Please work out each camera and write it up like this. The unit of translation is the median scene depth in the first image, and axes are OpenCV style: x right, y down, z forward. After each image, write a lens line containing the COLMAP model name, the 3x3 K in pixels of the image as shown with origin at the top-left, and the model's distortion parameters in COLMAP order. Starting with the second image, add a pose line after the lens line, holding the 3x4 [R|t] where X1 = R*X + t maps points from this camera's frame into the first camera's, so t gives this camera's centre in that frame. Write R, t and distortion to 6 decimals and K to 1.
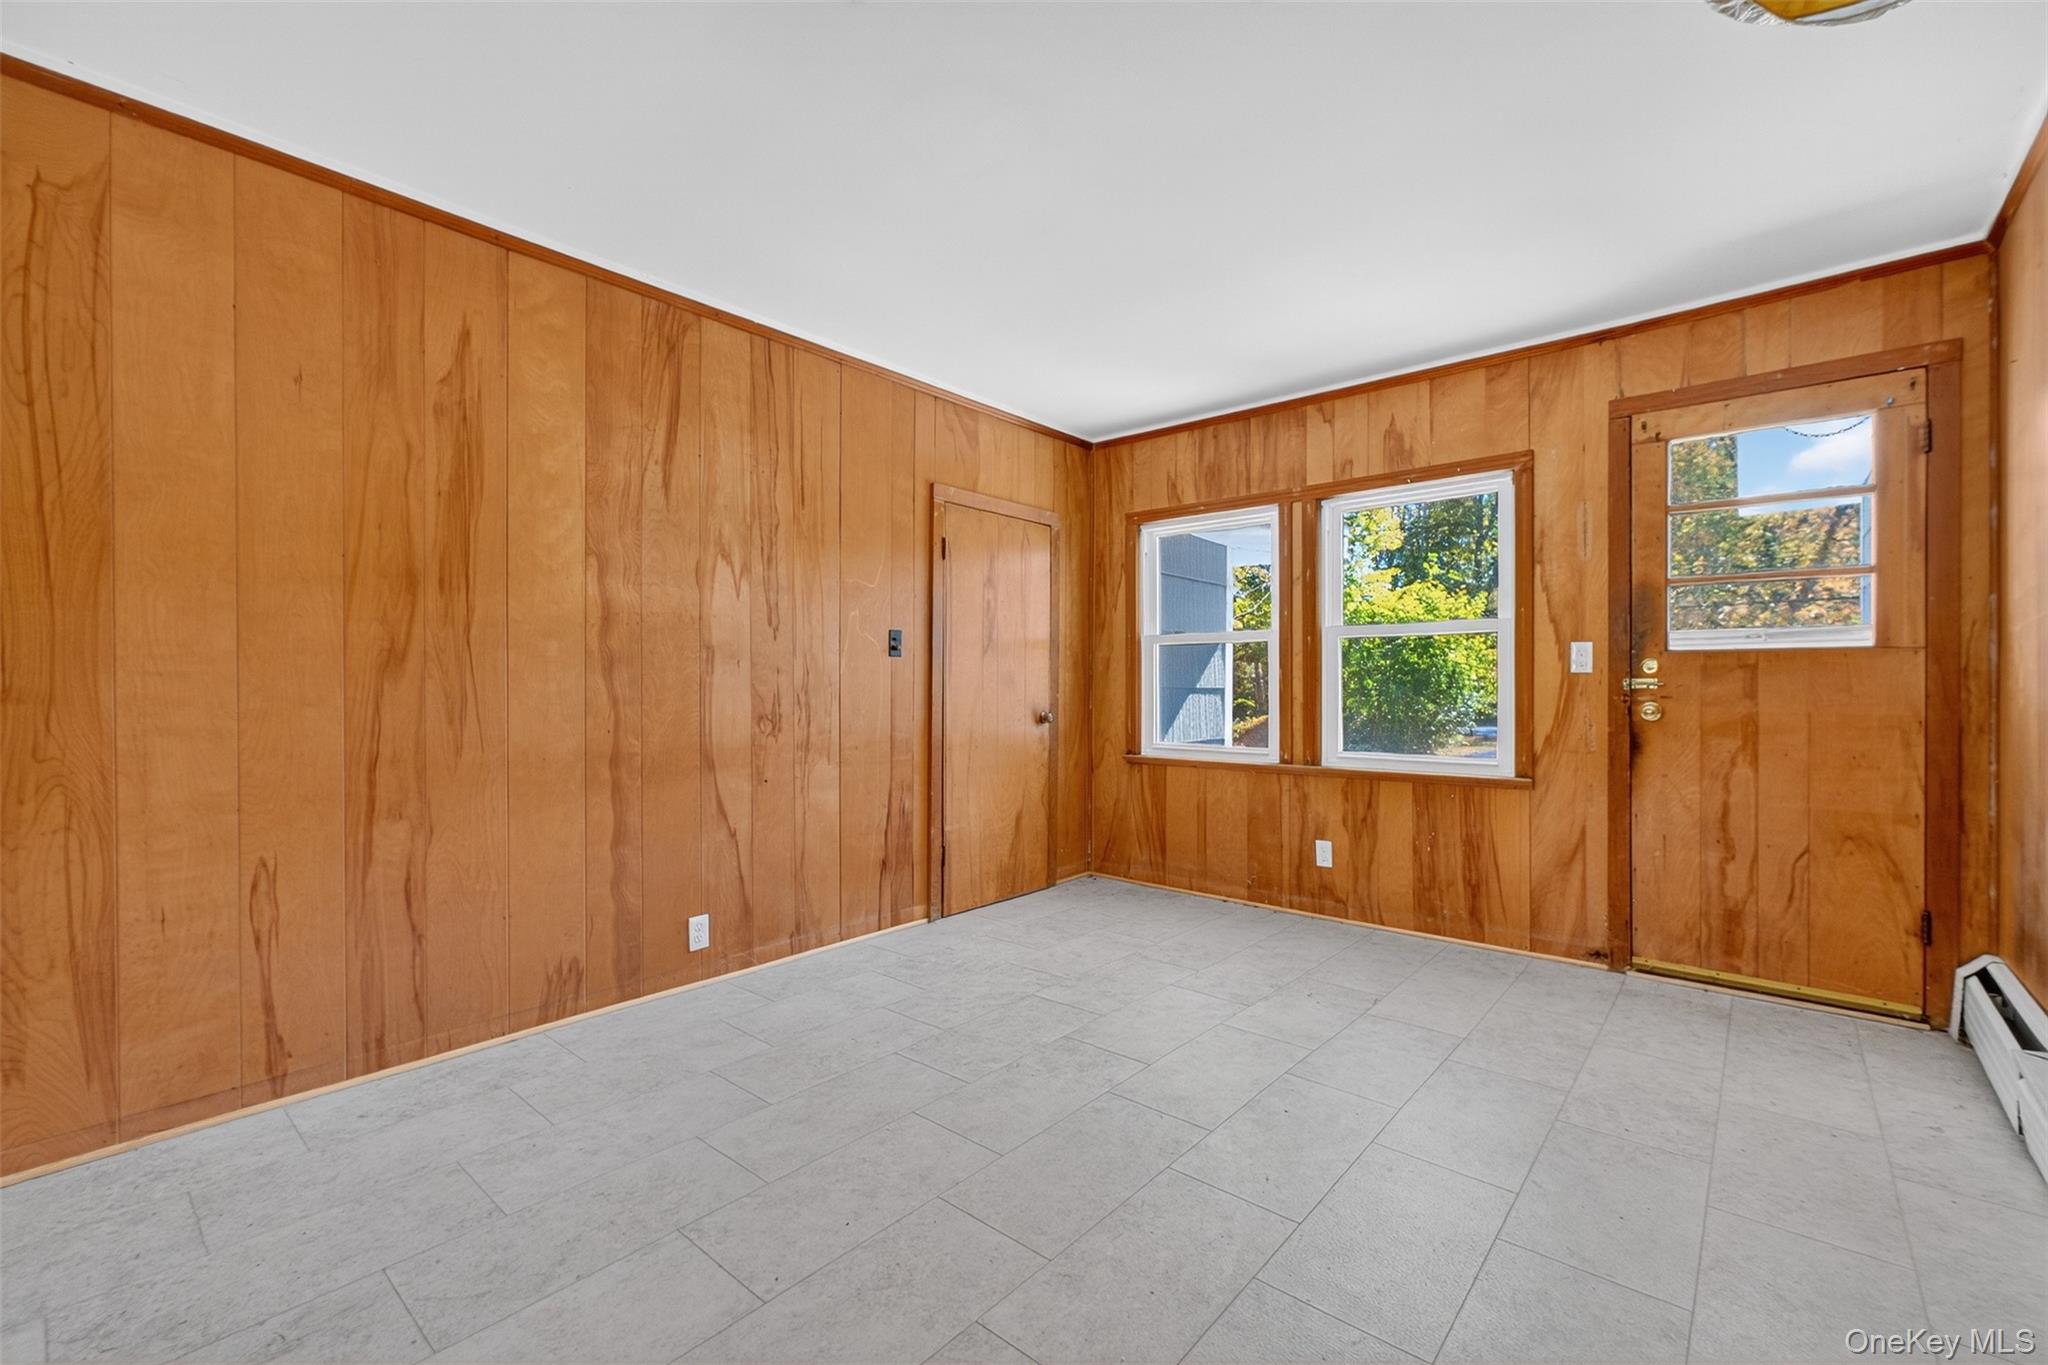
lens RADIAL K [[898.4, 0, 1022.0], [0, 898.4, 683.3], [0, 0, 1]] dist [-0.001443, -0.000773]
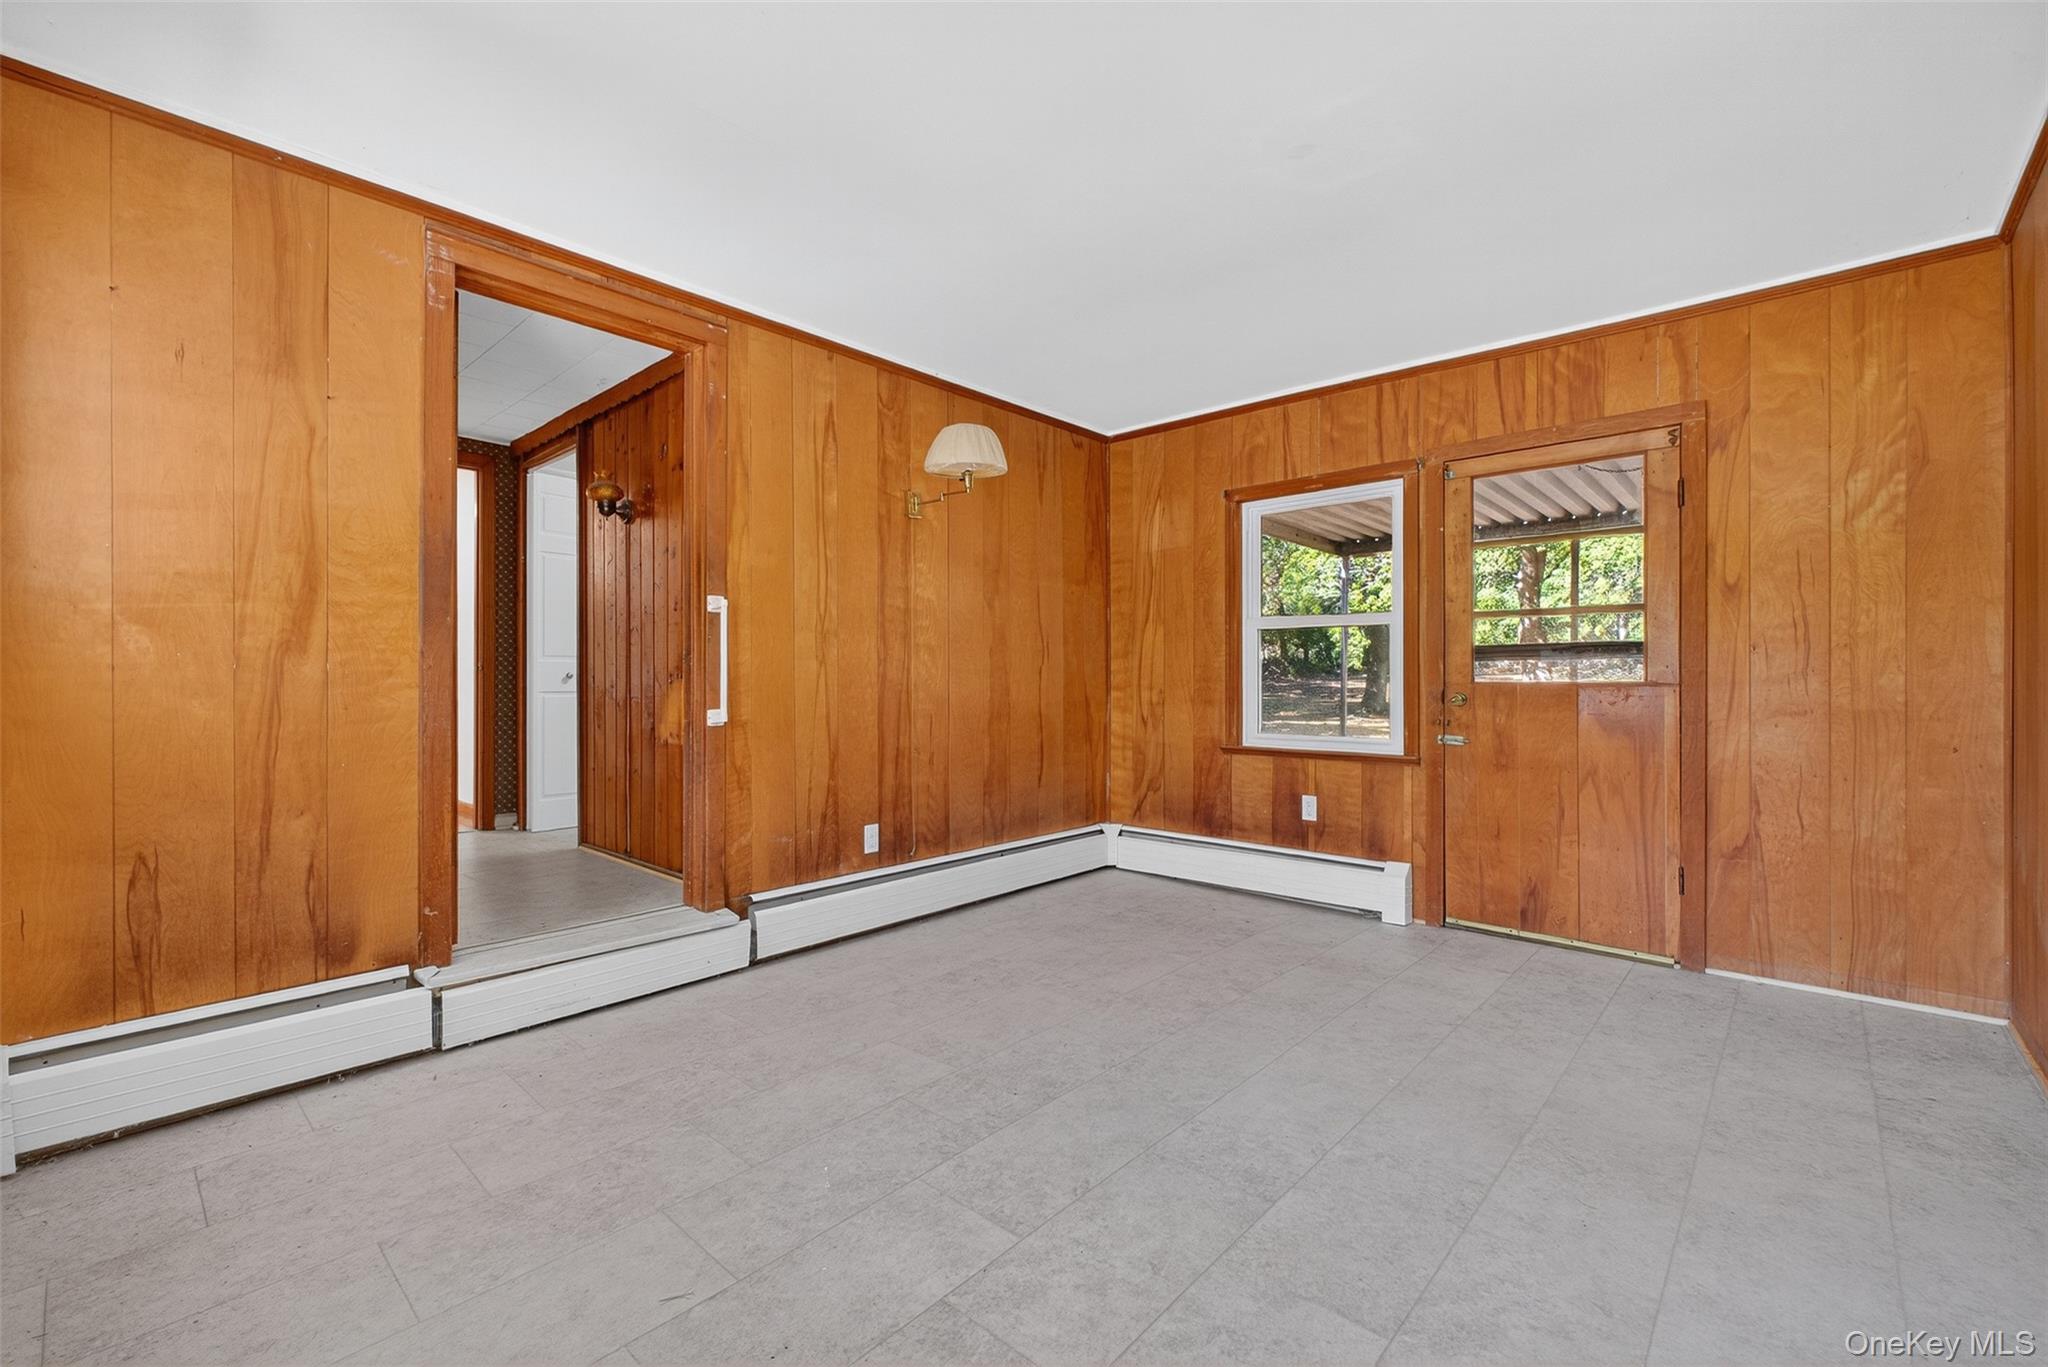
lens RADIAL K [[898.4, 0, 1022.0], [0, 898.4, 684.3], [0, 0, 1]] dist [-0.001443, -0.000773]
pose [[-0.999493, 0.000222, 0.031844, 0.214850], [0.000457, 0.999973, 0.007386, 0.004945], [-0.031841, 0.007397, -0.999466, 1.696071]]
